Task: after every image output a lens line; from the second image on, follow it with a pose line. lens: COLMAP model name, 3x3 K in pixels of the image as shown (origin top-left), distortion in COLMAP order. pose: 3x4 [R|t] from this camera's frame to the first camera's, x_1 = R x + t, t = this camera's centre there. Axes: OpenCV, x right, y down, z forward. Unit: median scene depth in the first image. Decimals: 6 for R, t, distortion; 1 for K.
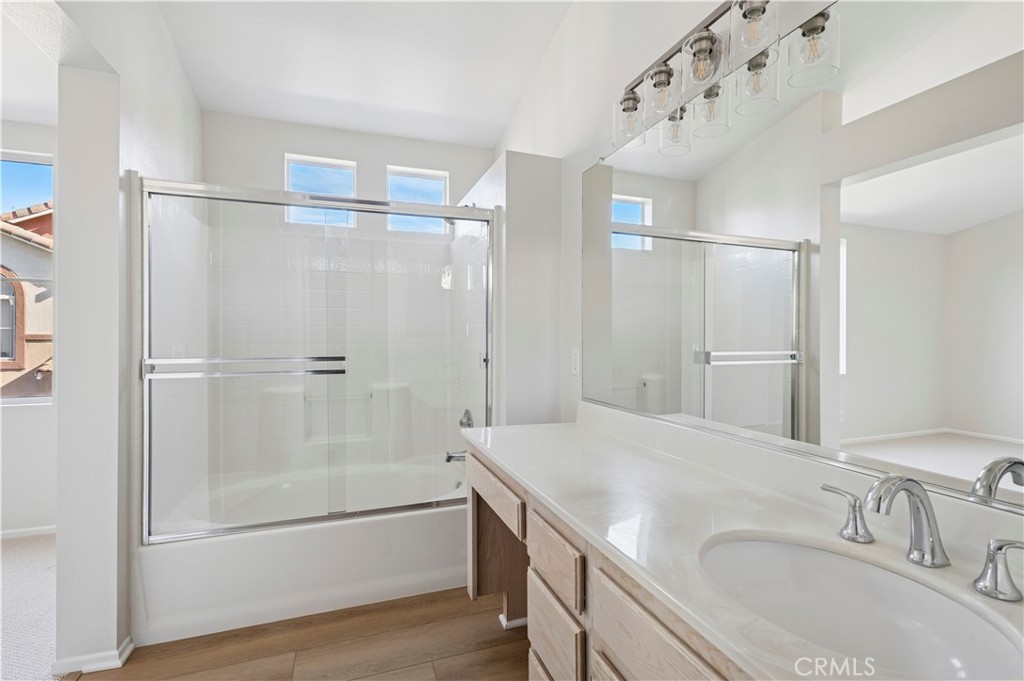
lens RADIAL K [[477.1, 0, 515.1], [0, 477.1, 338.1], [0, 0, 1]] dist [0.005927, -0.000547]
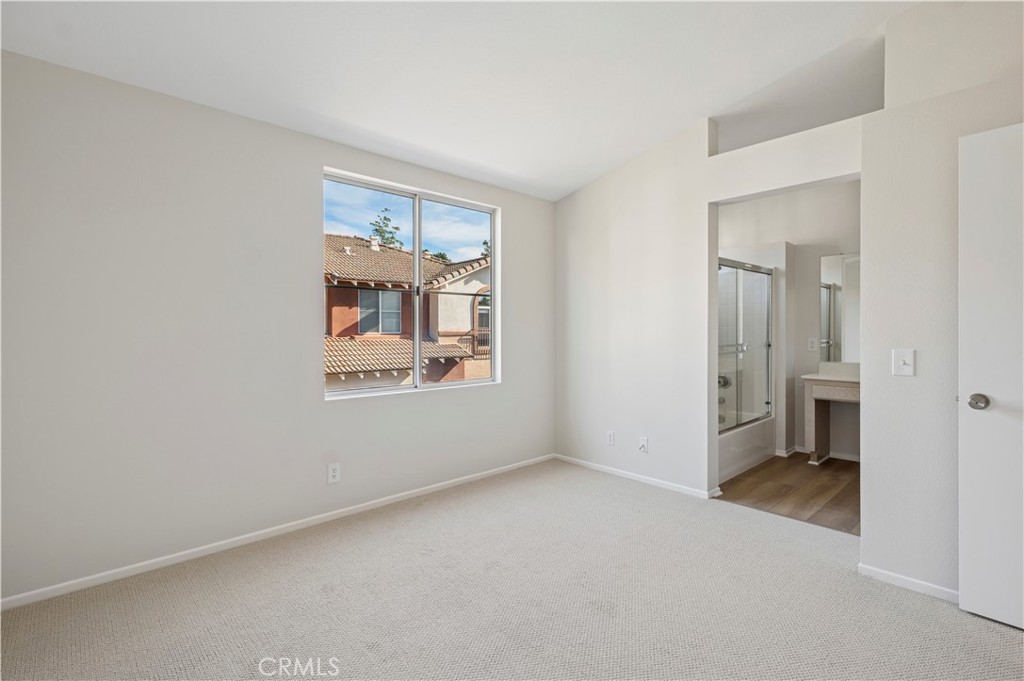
lens RADIAL K [[477.1, 0, 503.9], [0, 477.1, 337.9], [0, 0, 1]] dist [0.005927, -0.000547]
pose [[0.921422, -0.011272, 0.388401, -1.463842], [0.011433, 0.999933, 0.001895, 0.001698], [-0.388396, 0.002695, 0.921489, -0.311661]]
